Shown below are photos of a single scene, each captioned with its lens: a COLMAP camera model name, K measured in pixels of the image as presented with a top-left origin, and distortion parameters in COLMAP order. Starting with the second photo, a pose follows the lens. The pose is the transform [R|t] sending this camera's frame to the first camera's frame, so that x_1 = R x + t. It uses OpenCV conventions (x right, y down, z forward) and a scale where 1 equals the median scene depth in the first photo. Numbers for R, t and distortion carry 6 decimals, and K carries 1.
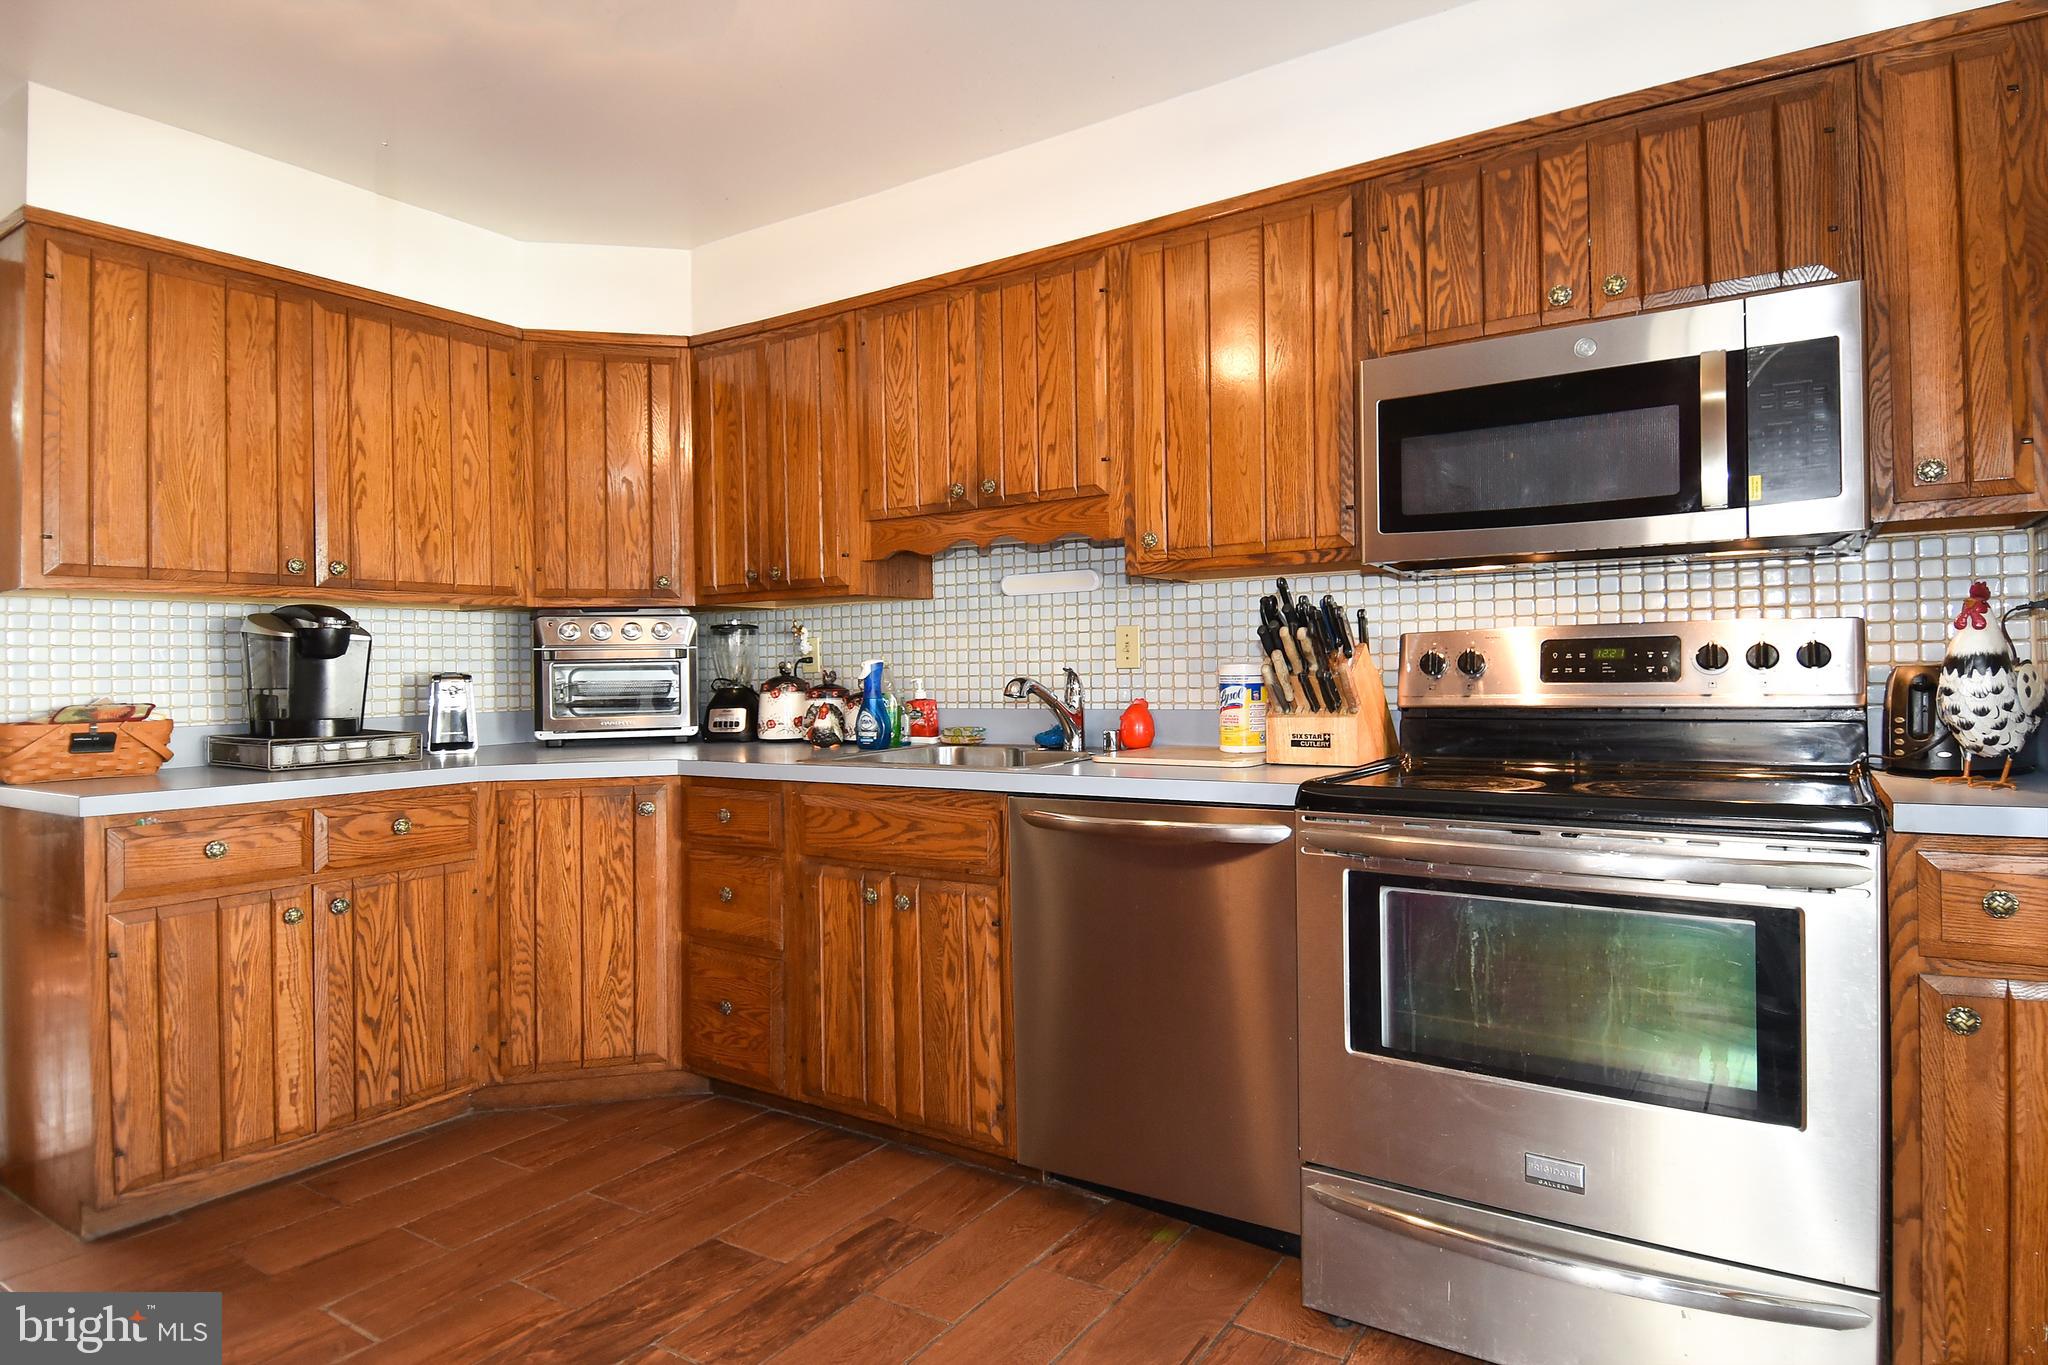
lens RADIAL K [[1073.8, 0, 1085.0], [0, 1073.8, 657.7], [0, 0, 1]] dist [0.047080, -0.044275]
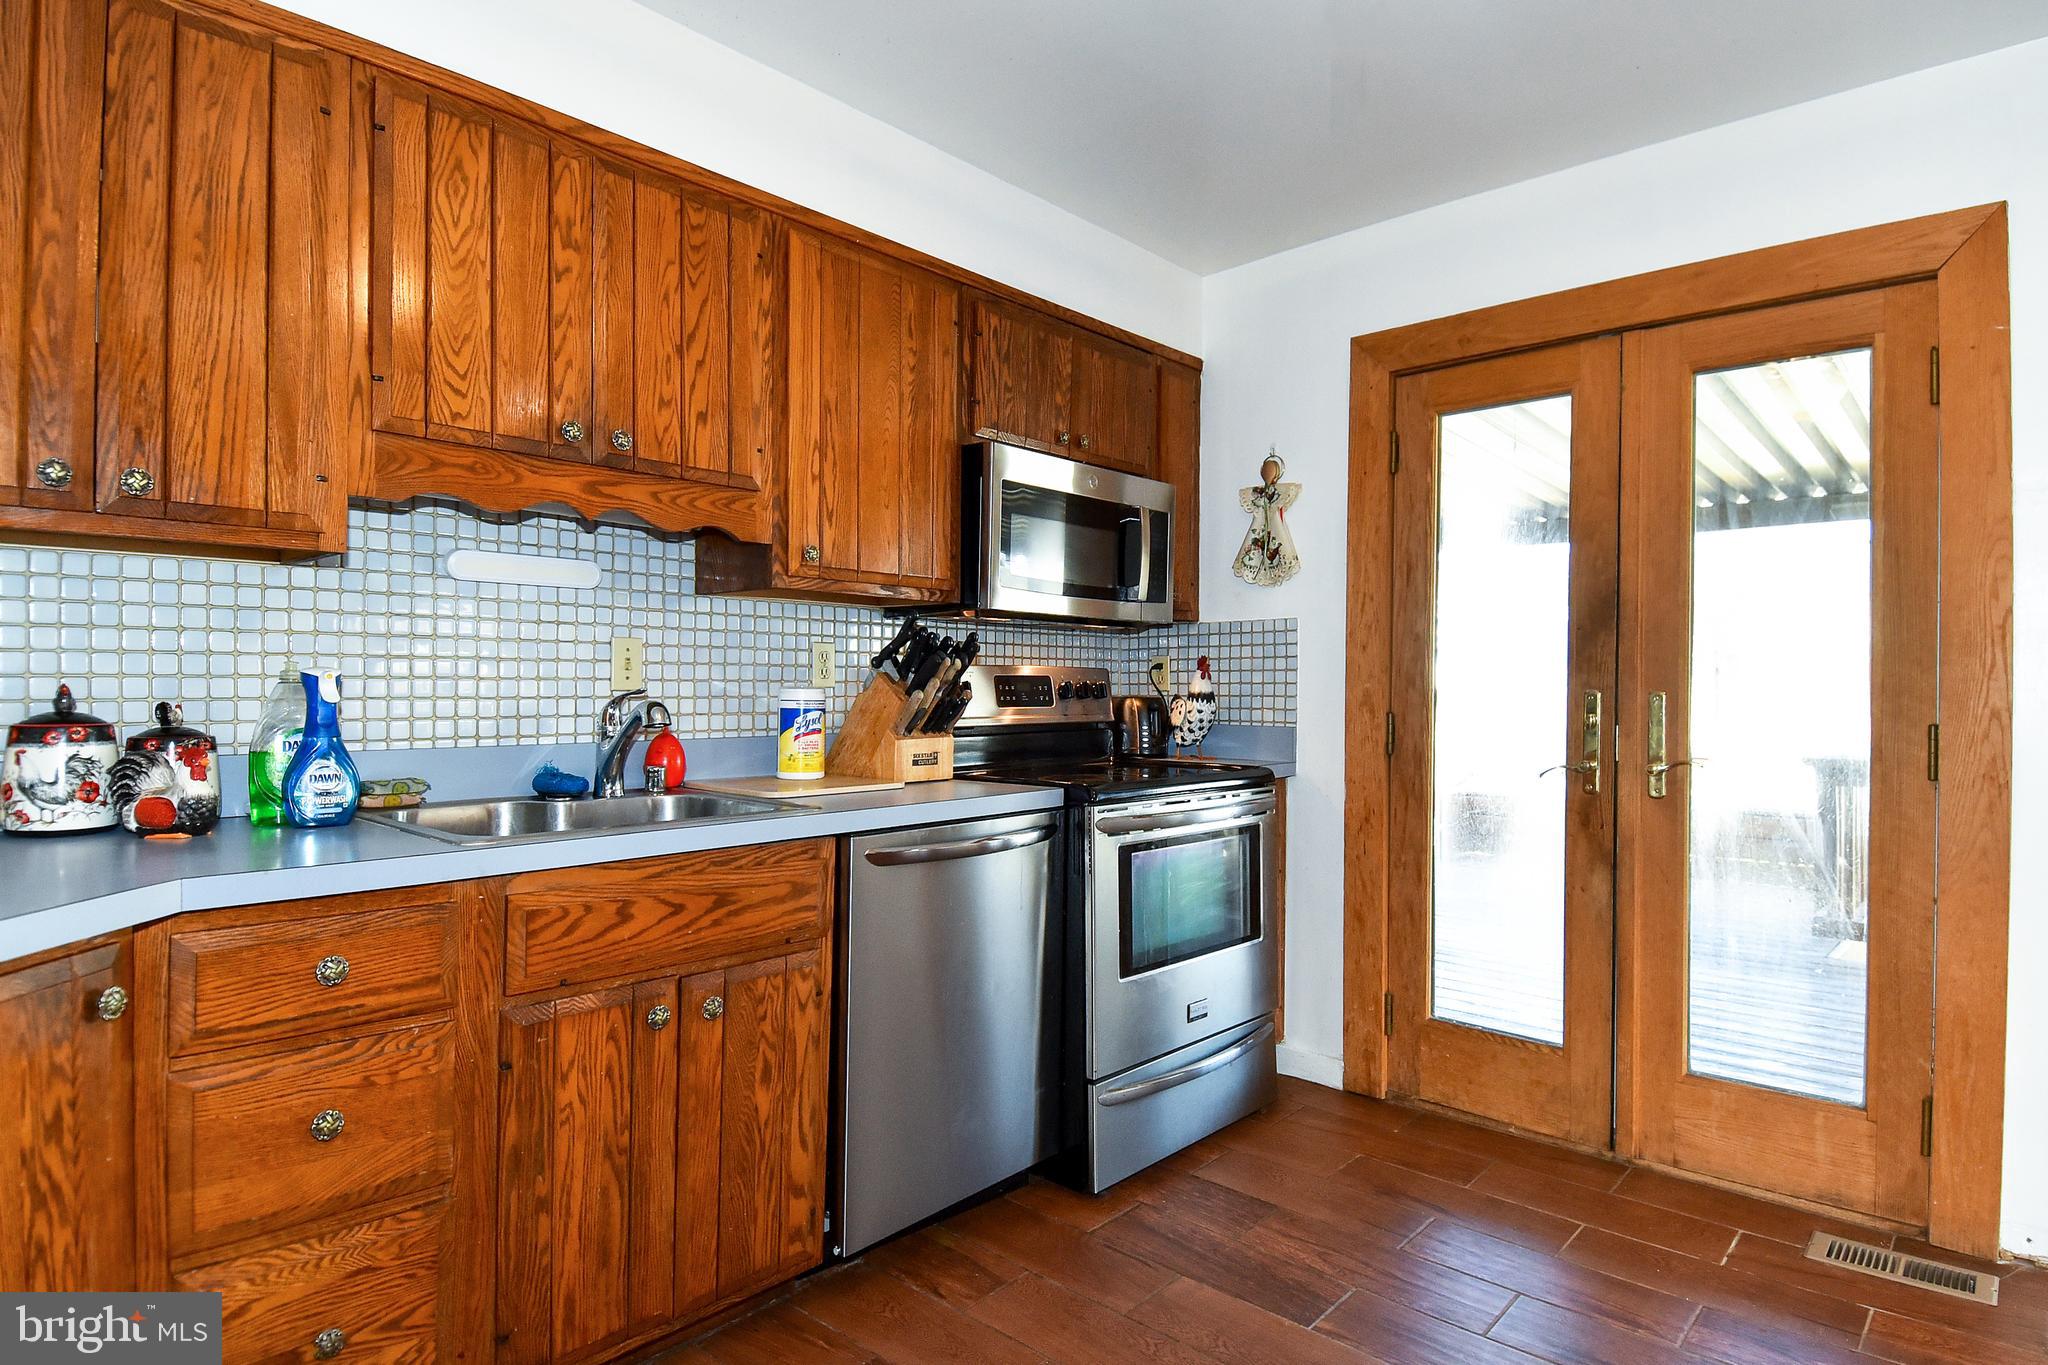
lens RADIAL K [[1110.1, 0, 1057.0], [0, 1110.1, 685.6], [0, 0, 1]] dist [0.055732, -0.053800]
pose [[0.196028, 0.019285, 0.980409, -0.797180], [-0.020150, 0.999675, -0.015635, 0.014227], [-0.980391, -0.016690, 0.196352, 0.570807]]
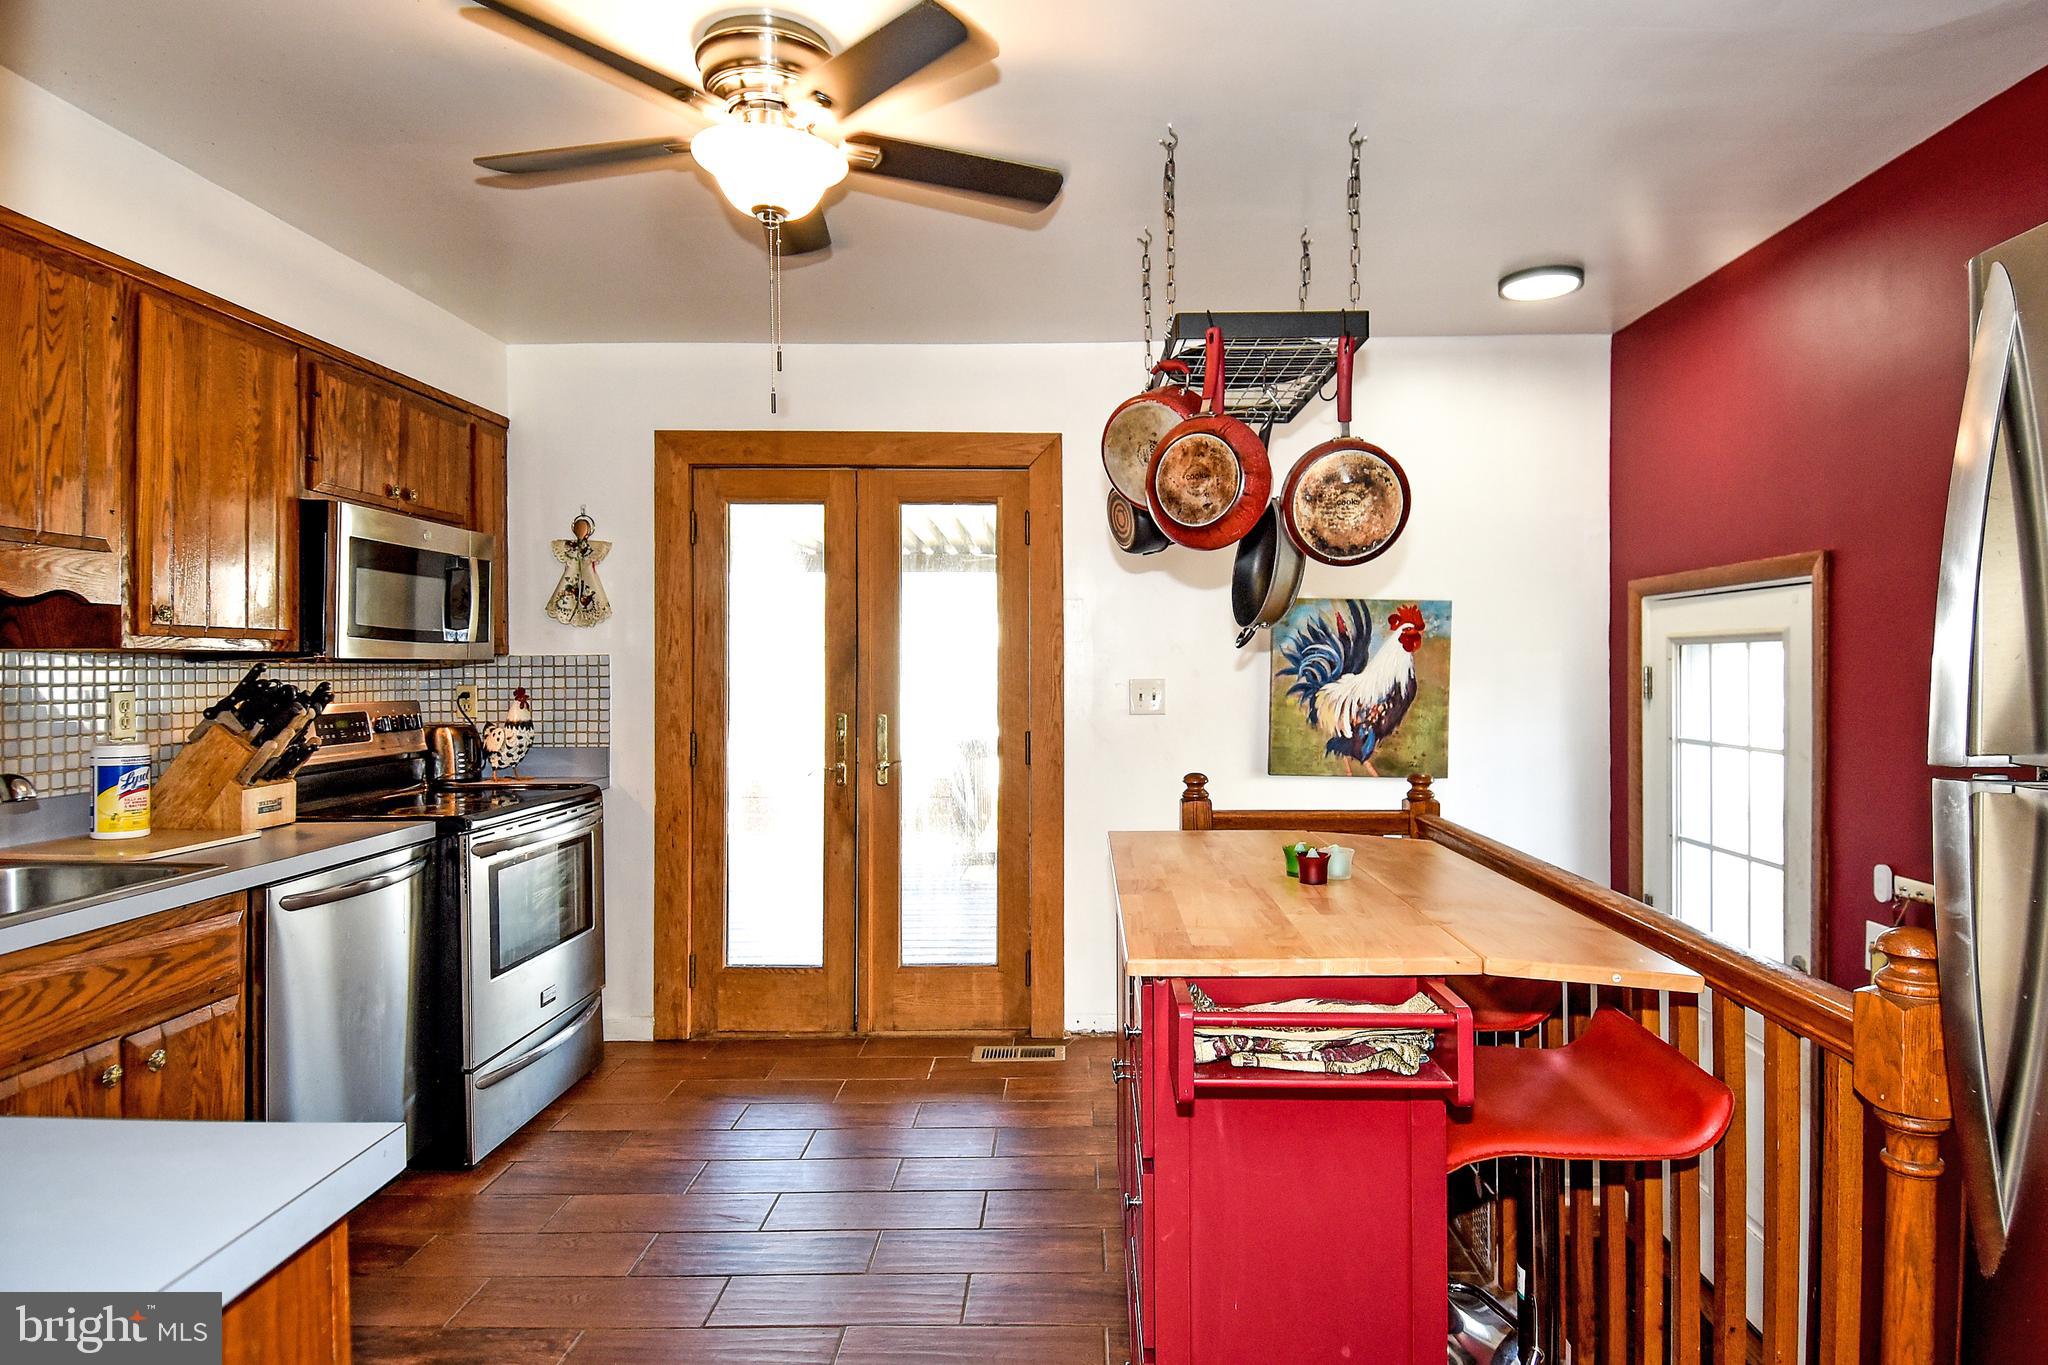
lens RADIAL K [[1067.3, 0, 1068.7], [0, 1067.3, 679.6], [0, 0, 1]] dist [0.030363, -0.042513]
pose [[-0.496243, 0.013464, 0.868079, -1.072921], [0.004240, 0.999905, -0.013084, -0.034681], [-0.868173, -0.002812, -0.496253, 0.737140]]
